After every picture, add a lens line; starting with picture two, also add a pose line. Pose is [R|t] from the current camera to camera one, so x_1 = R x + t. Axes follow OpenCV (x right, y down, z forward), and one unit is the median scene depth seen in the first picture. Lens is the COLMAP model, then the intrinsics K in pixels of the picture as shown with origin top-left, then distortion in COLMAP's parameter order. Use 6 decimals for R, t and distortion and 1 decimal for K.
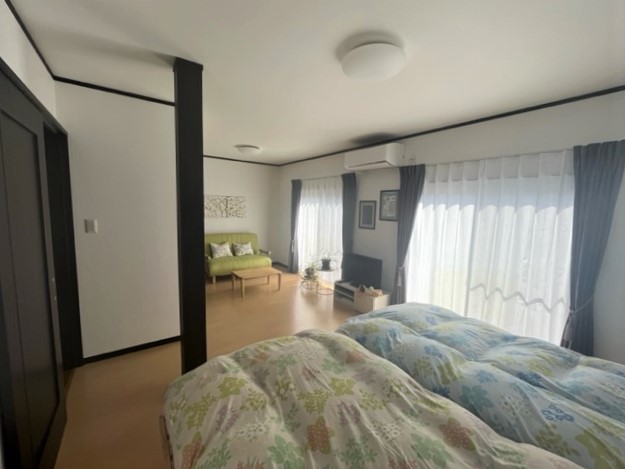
lens RADIAL K [[252.2, 0, 307.8], [0, 252.2, 234.1], [0, 0, 1]] dist [-0.001945, -0.000250]
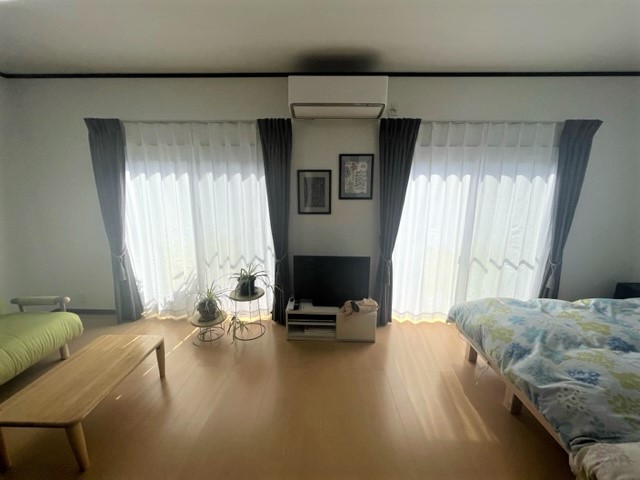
lens RADIAL K [[258.3, 0, 318.7], [0, 258.3, 239.3], [0, 0, 1]] dist [-0.001945, -0.000250]
pose [[0.592312, -0.191255, 0.782680, -0.285861], [0.100387, 0.981367, 0.163835, -0.063824], [-0.799431, -0.018471, 0.600474, 0.580733]]
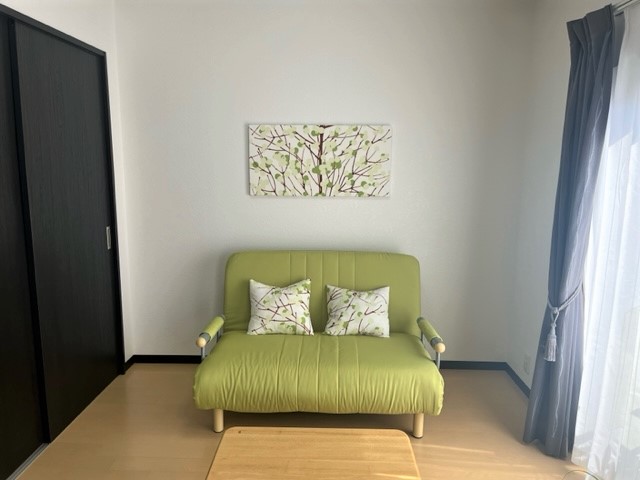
lens RADIAL K [[485.5, 0, 316.3], [0, 485.5, 239.0], [0, 0, 1]] dist [0.081245, -0.111917]
pose [[0.801482, 0.072662, -0.593588, 0.029166], [-0.055687, 0.997346, 0.046897, -0.058696], [0.595420, -0.004532, 0.803402, 0.739639]]
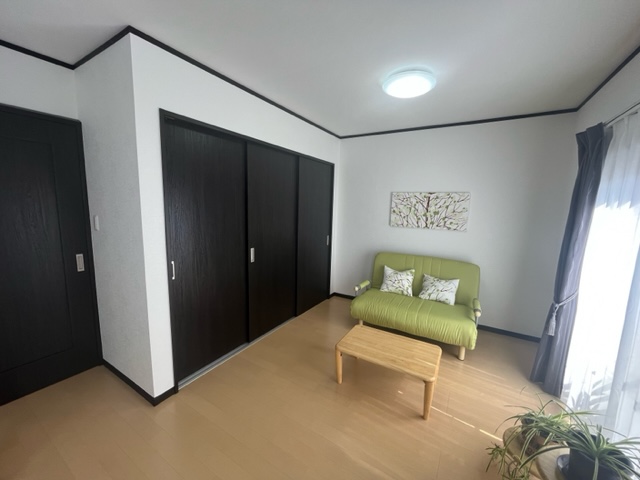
lens RADIAL K [[258.3, 0, 317.6], [0, 258.3, 239.0], [0, 0, 1]] dist [-0.001945, -0.000250]
pose [[0.403076, 0.104499, -0.909181, 0.172835], [-0.125175, 0.990418, 0.058341, -0.062420], [0.906566, 0.090291, 0.412294, 0.730163]]
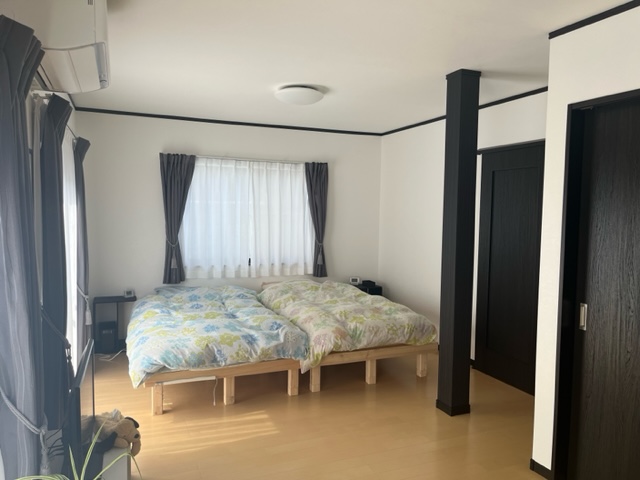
lens RADIAL K [[485.5, 0, 324.9], [0, 485.5, 242.5], [0, 0, 1]] dist [0.081245, -0.111917]
pose [[-0.975016, -0.052154, 0.215924, -0.172485], [-0.010617, 0.981877, 0.189223, -0.157132], [-0.221879, 0.182203, -0.957900, 1.364292]]
